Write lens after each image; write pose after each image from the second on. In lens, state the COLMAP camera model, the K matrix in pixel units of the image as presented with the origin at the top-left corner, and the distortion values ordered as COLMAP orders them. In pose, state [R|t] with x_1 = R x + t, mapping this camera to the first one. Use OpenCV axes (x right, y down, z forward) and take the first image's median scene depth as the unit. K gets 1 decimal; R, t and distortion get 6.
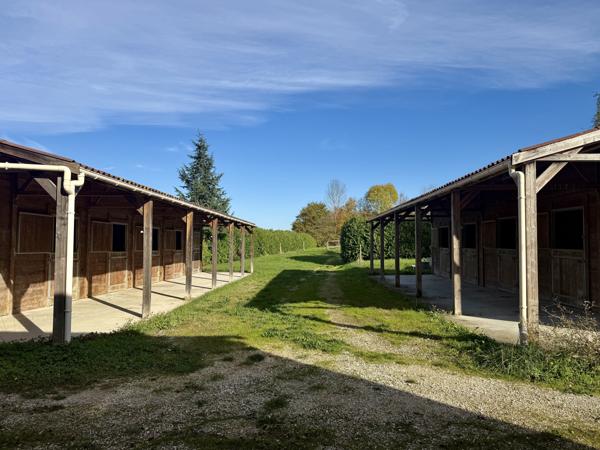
lens RADIAL K [[436.4, 0, 300.0], [0, 436.4, 225.0], [0, 0, 1]] dist [0.001014, 0.000314]
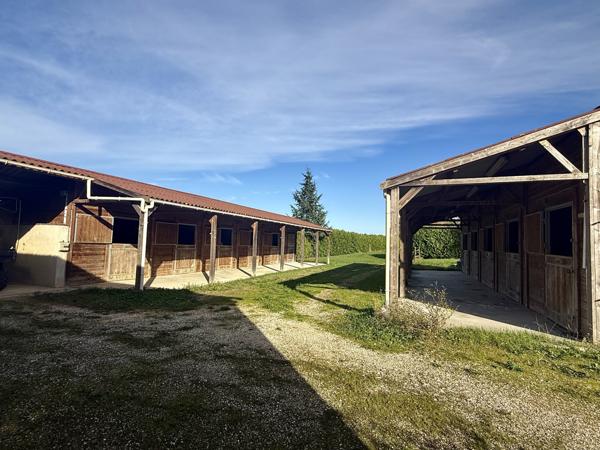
lens RADIAL K [[321.5, 0, 300.0], [0, 321.5, 225.0], [0, 0, 1]] dist [0.008135, -0.000741]
pose [[0.935343, 0.005886, -0.353692, 0.264713], [-0.011896, 0.999819, -0.014821, -0.001778], [0.353541, 0.018070, 0.935244, -0.032033]]
